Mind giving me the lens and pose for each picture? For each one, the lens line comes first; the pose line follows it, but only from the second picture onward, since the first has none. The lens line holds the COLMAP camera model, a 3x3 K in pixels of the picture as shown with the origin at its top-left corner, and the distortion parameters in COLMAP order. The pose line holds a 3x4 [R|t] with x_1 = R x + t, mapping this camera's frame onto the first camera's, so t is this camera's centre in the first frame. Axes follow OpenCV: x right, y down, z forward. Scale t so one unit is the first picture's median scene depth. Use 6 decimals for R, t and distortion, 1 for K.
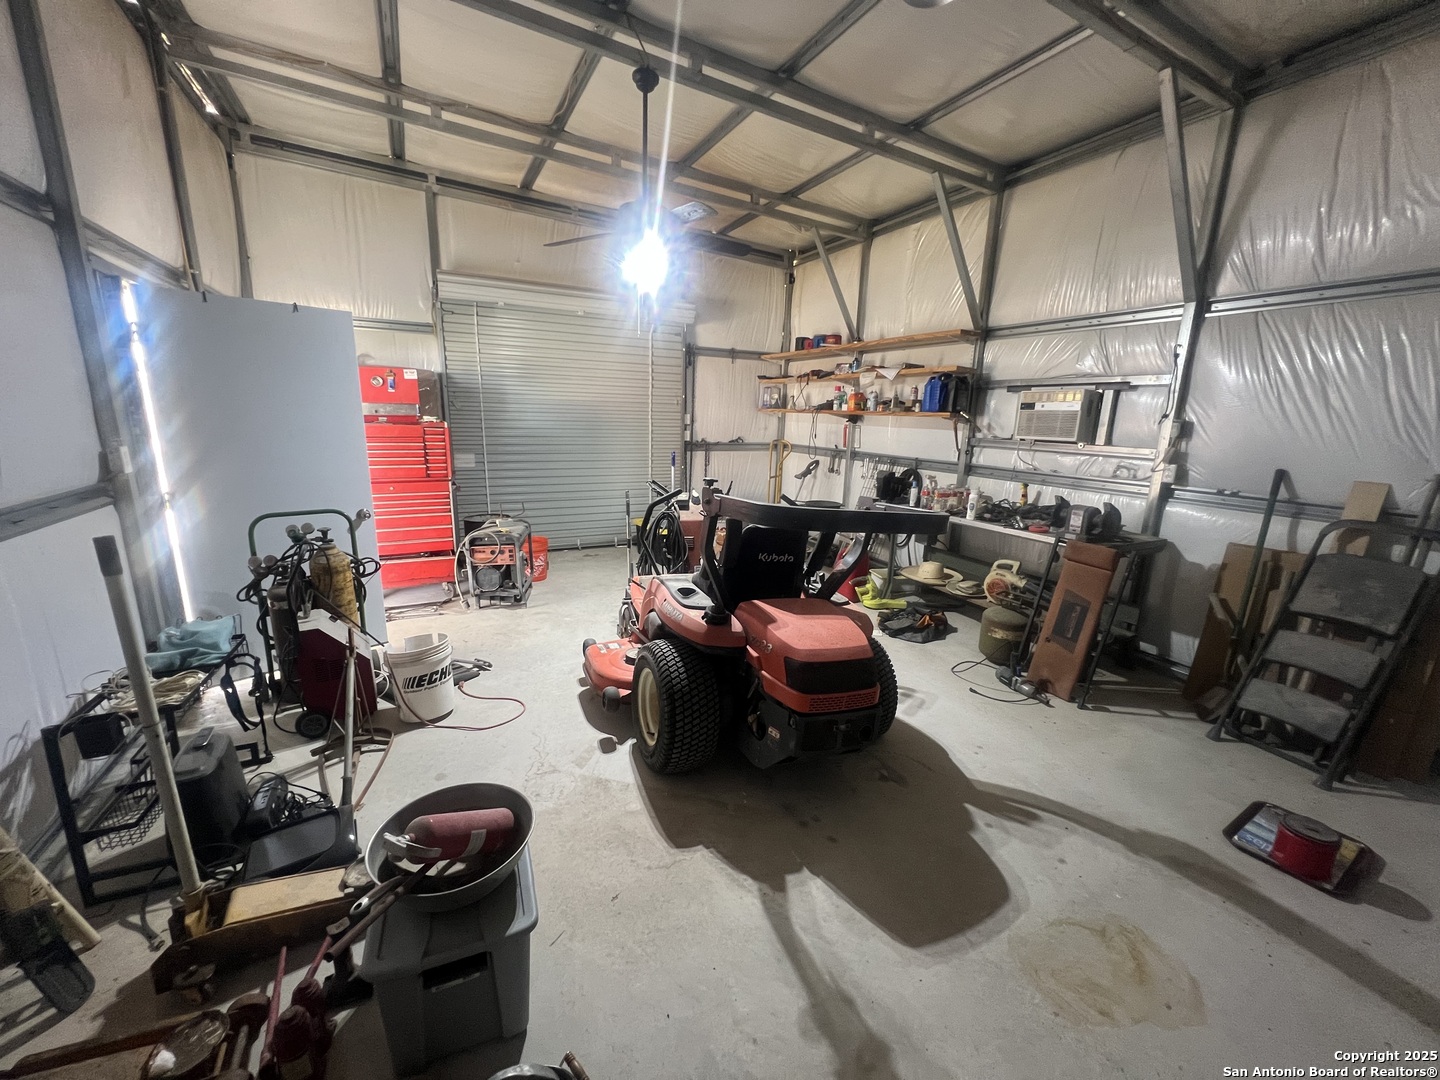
lens RADIAL K [[577.4, 0, 719.5], [0, 577.4, 548.6], [0, 0, 1]] dist [-0.001128, 0.000050]
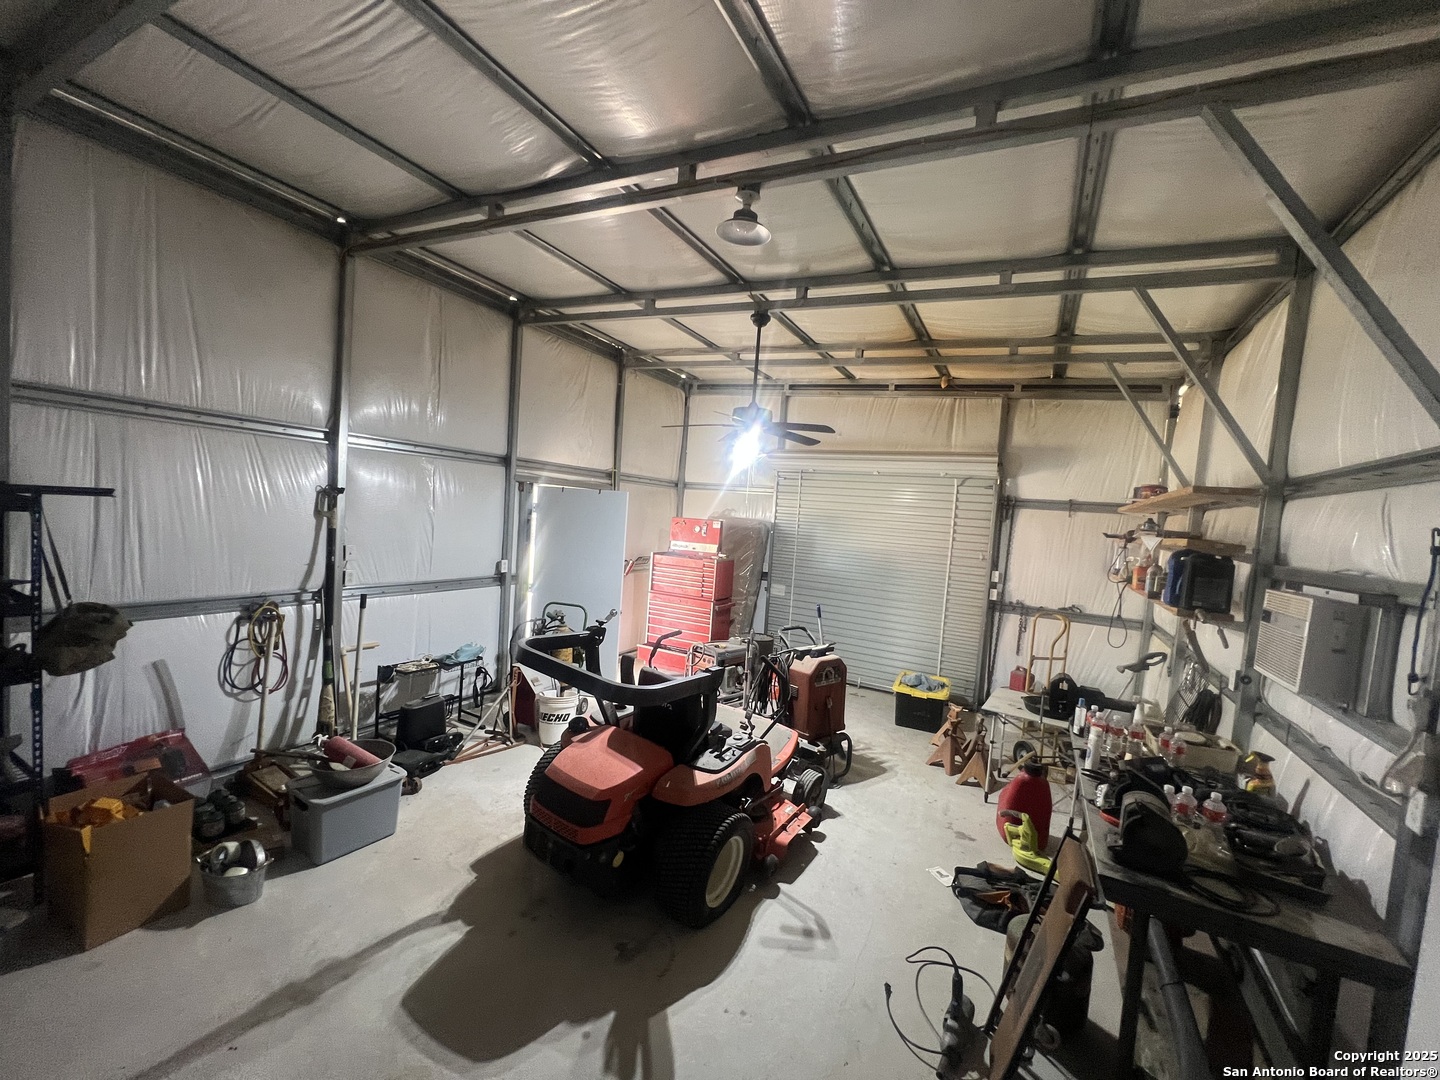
lens RADIAL K [[577.4, 0, 719.5], [0, 577.4, 548.6], [0, 0, 1]] dist [-0.001128, 0.000050]
pose [[0.564205, 0.065267, -0.823051, 0.509965], [-0.245902, 0.964914, -0.092050, -0.092927], [0.788165, 0.254325, 0.560459, 0.180172]]
